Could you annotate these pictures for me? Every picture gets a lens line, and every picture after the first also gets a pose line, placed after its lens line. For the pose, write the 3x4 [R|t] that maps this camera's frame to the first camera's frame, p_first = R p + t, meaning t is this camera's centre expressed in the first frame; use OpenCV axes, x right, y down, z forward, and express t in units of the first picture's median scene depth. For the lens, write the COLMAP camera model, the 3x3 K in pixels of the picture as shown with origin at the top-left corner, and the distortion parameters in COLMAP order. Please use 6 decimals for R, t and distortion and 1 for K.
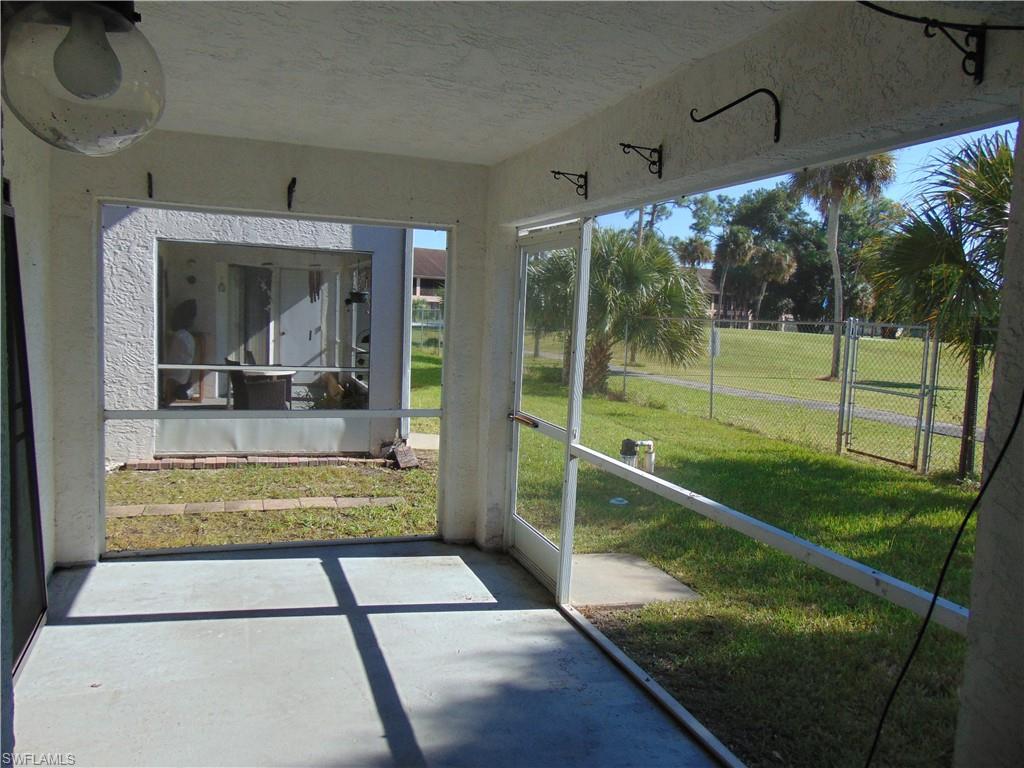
lens RADIAL K [[760.2, 0, 511.1], [0, 760.2, 379.5], [0, 0, 1]] dist [-0.037640, 0.089026]
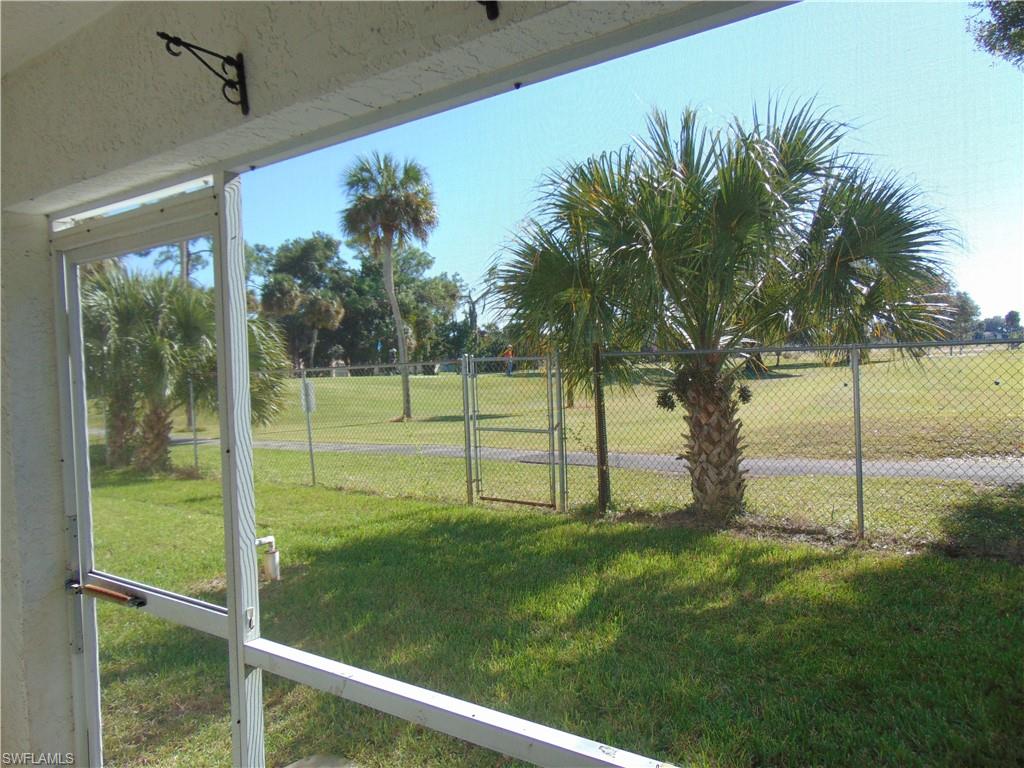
lens RADIAL K [[760.2, 0, 511.1], [0, 760.2, 379.5], [0, 0, 1]] dist [-0.037640, 0.089026]
pose [[0.832436, -0.089875, 0.546784, -0.005634], [0.125635, 0.991674, -0.028267, -0.009344], [-0.539690, 0.092226, 0.836797, 0.104907]]
